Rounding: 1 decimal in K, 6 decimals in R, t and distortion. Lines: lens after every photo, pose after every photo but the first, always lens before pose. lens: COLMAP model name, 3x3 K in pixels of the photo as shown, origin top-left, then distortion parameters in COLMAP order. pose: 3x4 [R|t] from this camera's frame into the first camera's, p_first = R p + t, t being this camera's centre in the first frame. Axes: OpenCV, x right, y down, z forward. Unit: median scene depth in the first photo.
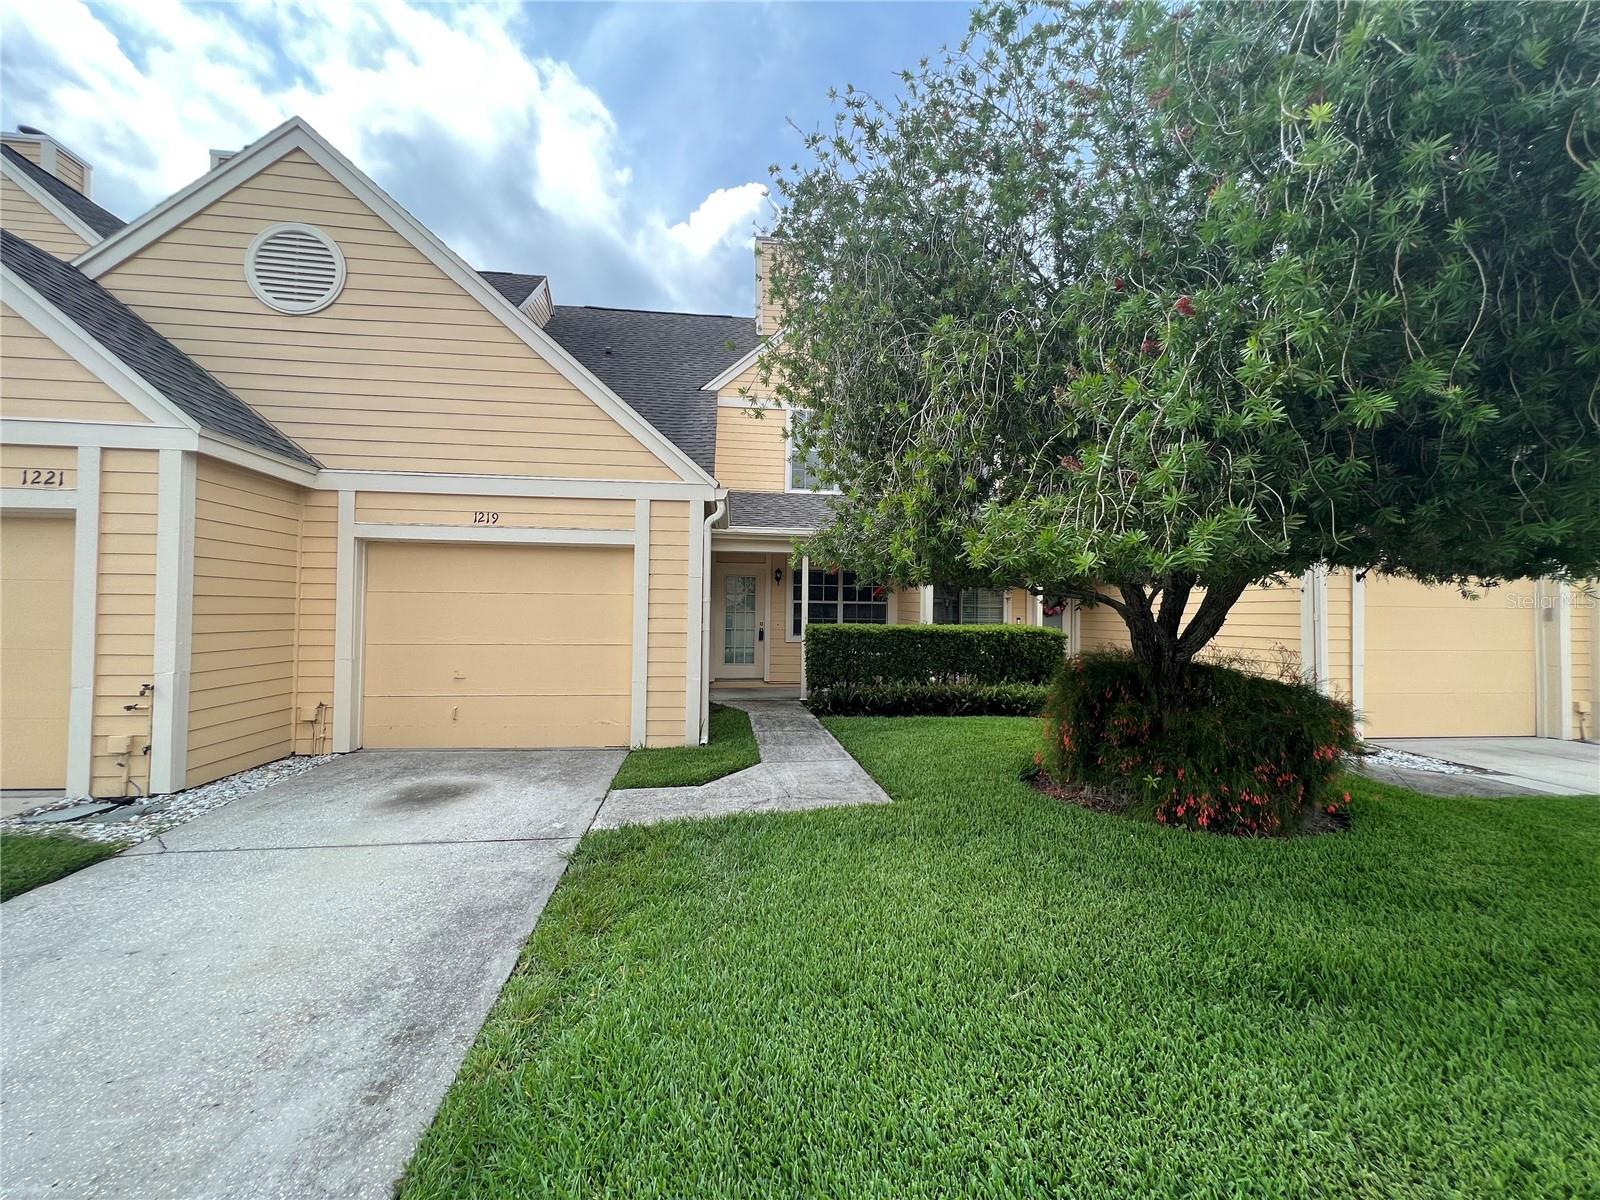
lens RADIAL K [[640.1, 0, 802.7], [0, 640.1, 600.2], [0, 0, 1]] dist [-0.002393, -0.000473]
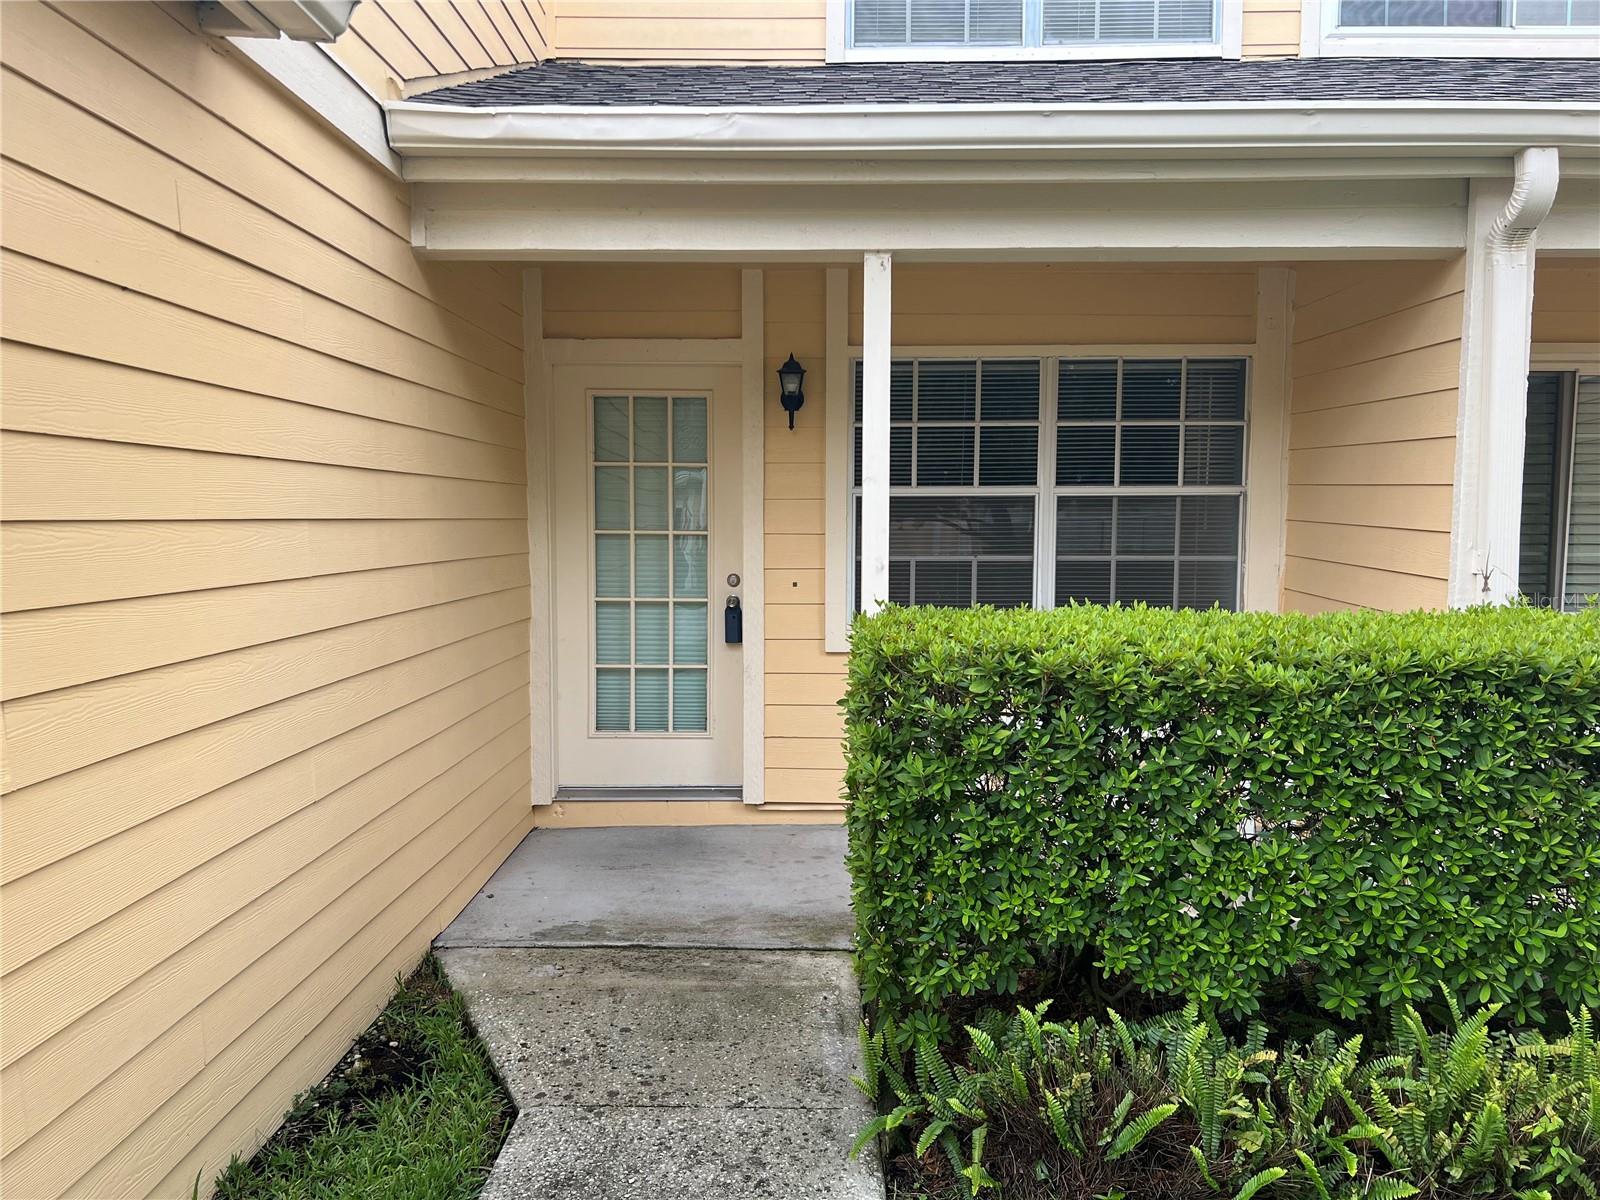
lens RADIAL K [[1188.7, 0, 794.5], [0, 1188.7, 602.6], [0, 0, 1]] dist [0.004934, 0.000288]
pose [[0.989584, 0.003838, -0.143902, 0.053036], [0.010020, 0.995383, 0.095457, 0.001812], [0.143604, -0.095904, 0.984977, 0.972763]]
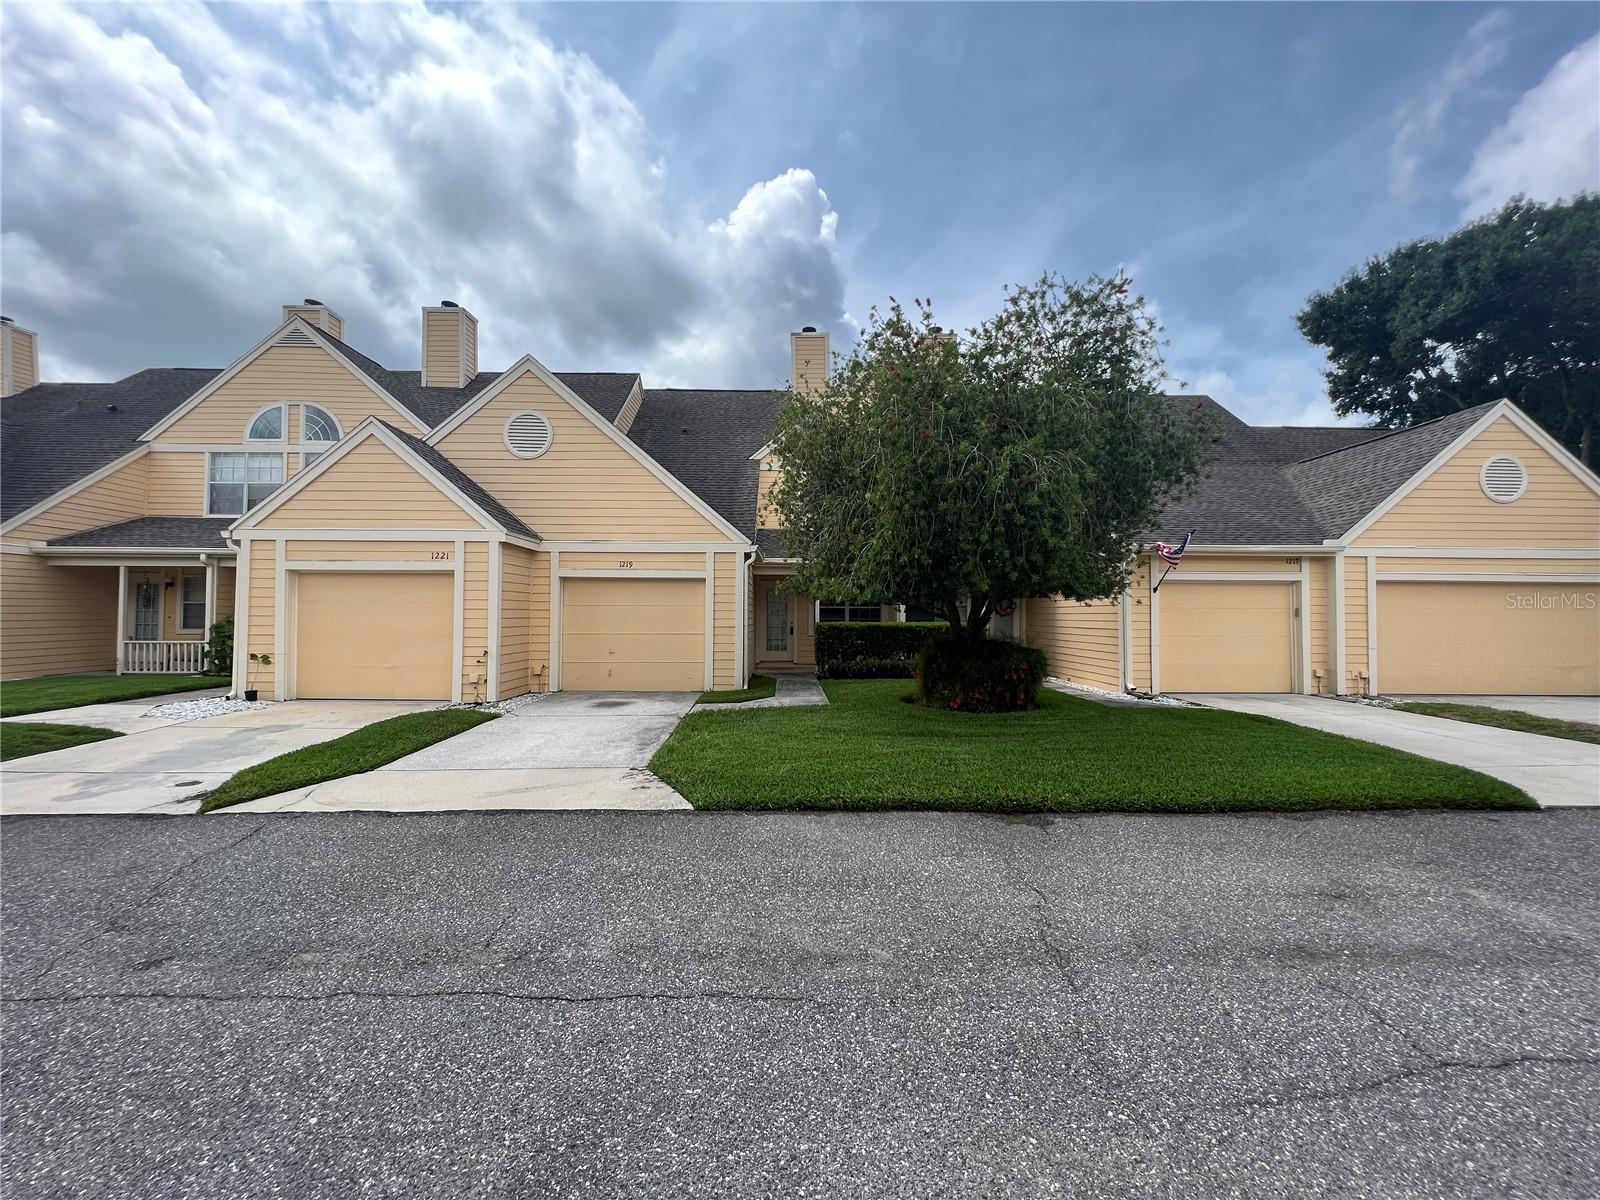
lens RADIAL K [[640.1, 0, 800.4], [0, 640.1, 597.9], [0, 0, 1]] dist [-0.002393, -0.000473]
pose [[0.994747, -0.010896, -0.101785, 0.185052], [0.010195, 0.999921, -0.007405, -0.014478], [0.101858, 0.006329, 0.994779, -0.765478]]
